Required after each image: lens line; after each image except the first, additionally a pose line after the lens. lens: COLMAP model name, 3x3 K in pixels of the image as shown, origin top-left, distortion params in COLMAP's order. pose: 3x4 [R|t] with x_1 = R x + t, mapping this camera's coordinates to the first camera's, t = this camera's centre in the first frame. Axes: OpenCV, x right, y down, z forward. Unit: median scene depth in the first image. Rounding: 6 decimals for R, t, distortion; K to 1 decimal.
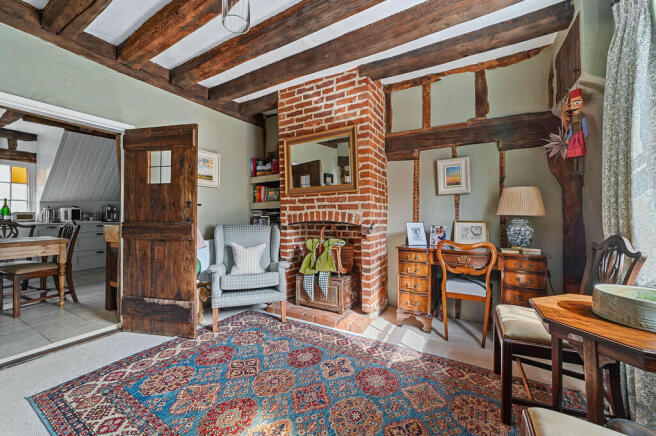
lens RADIAL K [[254.3, 0, 343.6], [0, 254.3, 211.1], [0, 0, 1]] dist [-0.016300, 0.003422]
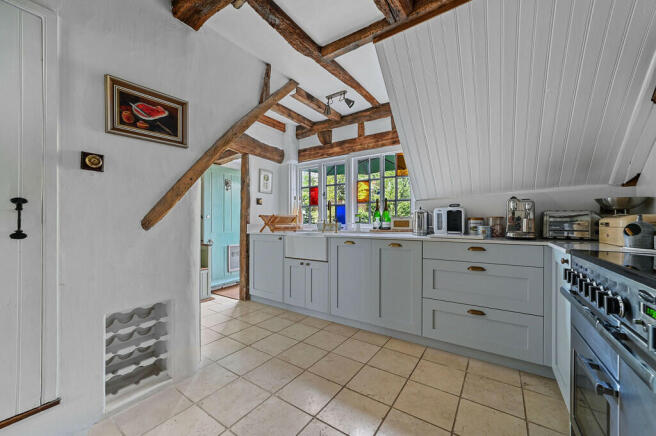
lens RADIAL K [[254.3, 0, 324.4], [0, 254.3, 218.8], [0, 0, 1]] dist [-0.016300, 0.003422]
pose [[-0.111254, -0.007093, -0.993767, -0.557155], [0.009698, 0.999919, -0.008223, 0.011617], [0.993745, -0.010552, -0.111176, 0.830492]]
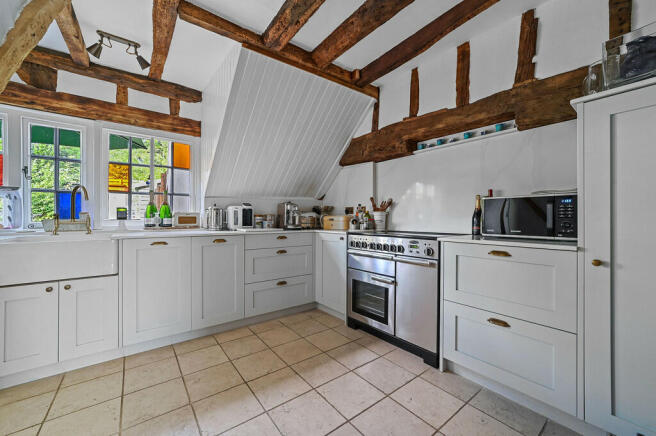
lens RADIAL K [[254.3, 0, 329.1], [0, 254.3, 216.1], [0, 0, 1]] dist [-0.016300, 0.003422]
pose [[0.911691, -0.000020, -0.410877, -0.661705], [-0.000215, 1.000000, -0.000526, 0.011592], [0.410877, 0.000568, 0.911691, 0.542924]]
